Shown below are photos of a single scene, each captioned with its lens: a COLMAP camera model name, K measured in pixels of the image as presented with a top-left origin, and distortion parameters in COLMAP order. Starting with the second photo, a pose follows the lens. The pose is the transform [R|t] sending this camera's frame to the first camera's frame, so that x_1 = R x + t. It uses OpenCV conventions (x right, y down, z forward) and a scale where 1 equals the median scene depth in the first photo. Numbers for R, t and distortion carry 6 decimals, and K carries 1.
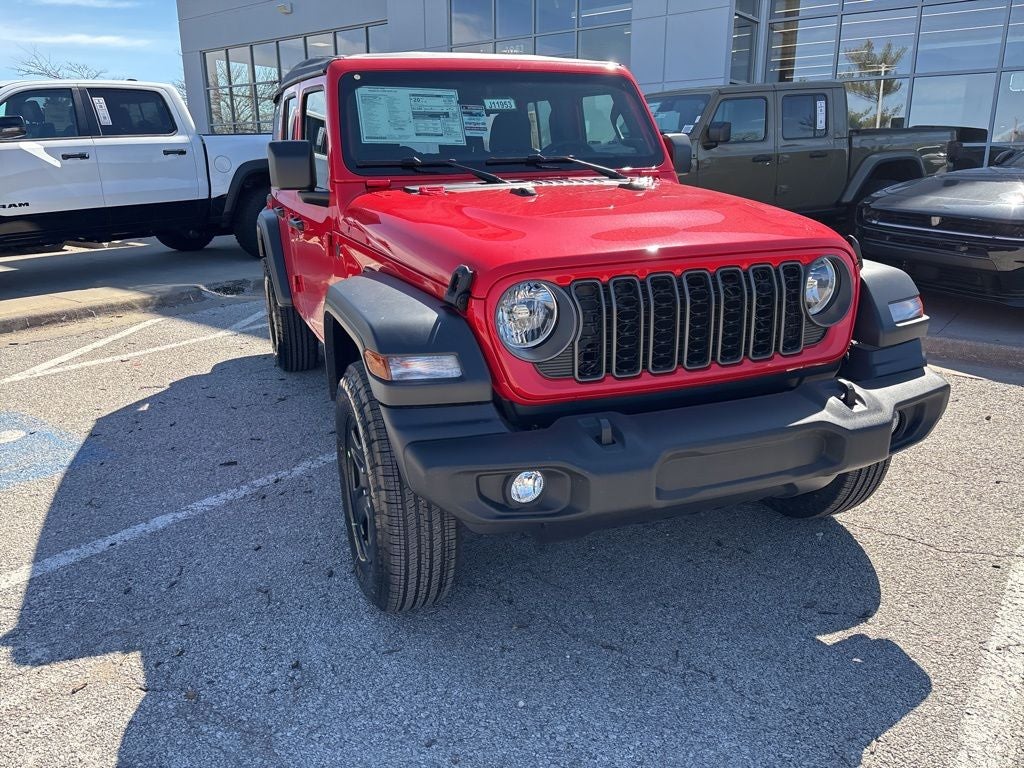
lens RADIAL K [[776.1, 0, 509.4], [0, 776.1, 392.3], [0, 0, 1]] dist [0.046727, -0.057209]
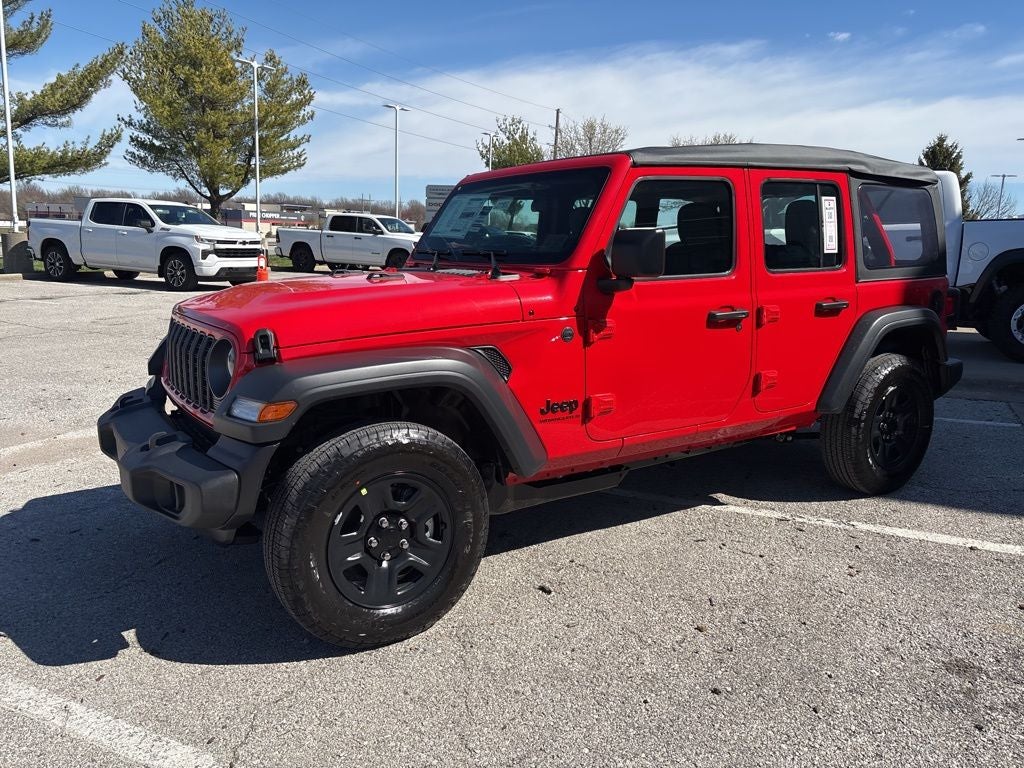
lens RADIAL K [[776.1, 0, 507.6], [0, 776.1, 371.5], [0, 0, 1]] dist [0.046727, -0.057209]
pose [[0.208593, 0.179271, -0.961432, 1.171404], [-0.294629, 0.948906, 0.113012, -0.277284], [0.932568, 0.259692, 0.250754, 0.813414]]
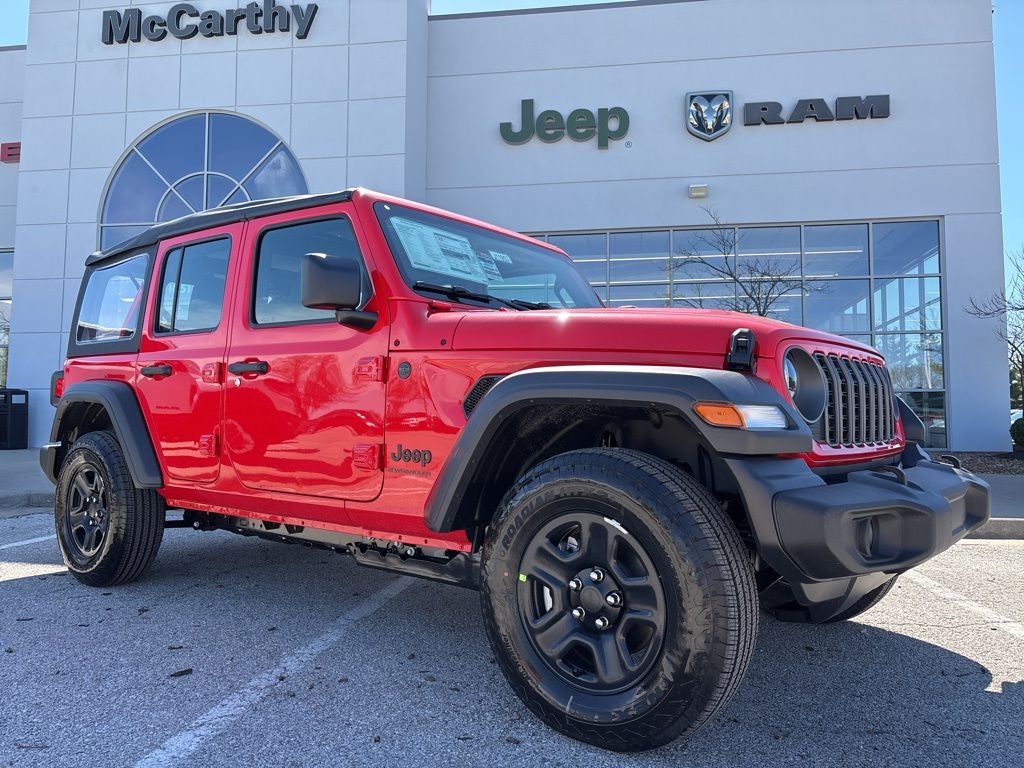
lens RADIAL K [[776.1, 0, 518.0], [0, 776.1, 386.3], [0, 0, 1]] dist [0.046727, -0.057209]
pose [[0.862649, 0.040434, 0.504185, -0.526690], [0.130643, 0.945164, -0.299327, 0.110779], [-0.488640, 0.324082, 0.810062, 0.214421]]
